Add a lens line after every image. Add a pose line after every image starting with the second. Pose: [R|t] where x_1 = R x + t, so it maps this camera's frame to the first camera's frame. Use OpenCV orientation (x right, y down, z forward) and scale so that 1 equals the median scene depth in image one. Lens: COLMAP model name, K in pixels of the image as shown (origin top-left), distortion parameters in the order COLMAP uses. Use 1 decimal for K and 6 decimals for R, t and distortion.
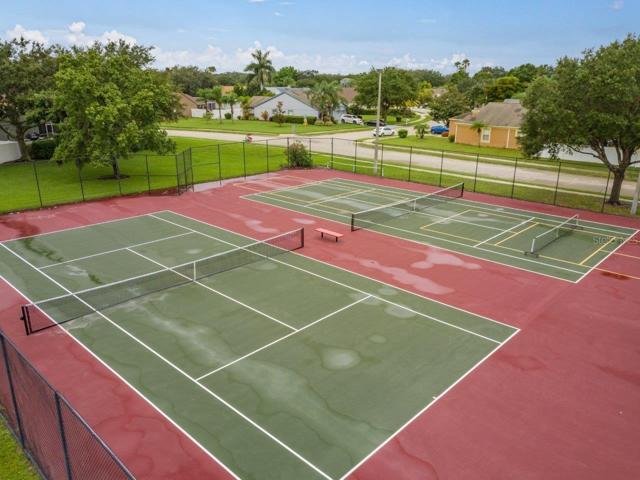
lens RADIAL K [[491.5, 0, 320.0], [0, 491.5, 240.0], [0, 0, 1]] dist [0.005901, 0.006196]
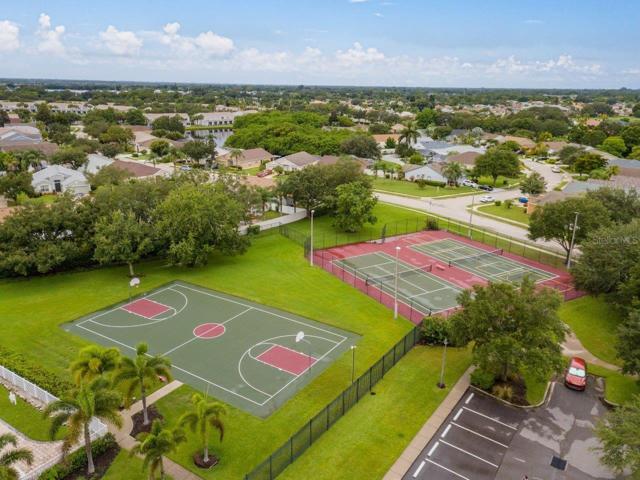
lens RADIAL K [[491.5, 0, 320.0], [0, 491.5, 240.0], [0, 0, 1]] dist [0.005901, 0.006196]
pose [[0.964465, 0.083187, -0.250773, 0.016979], [-0.086659, 0.996234, -0.002815, -0.036827], [0.249594, 0.024447, 0.968042, -0.725610]]
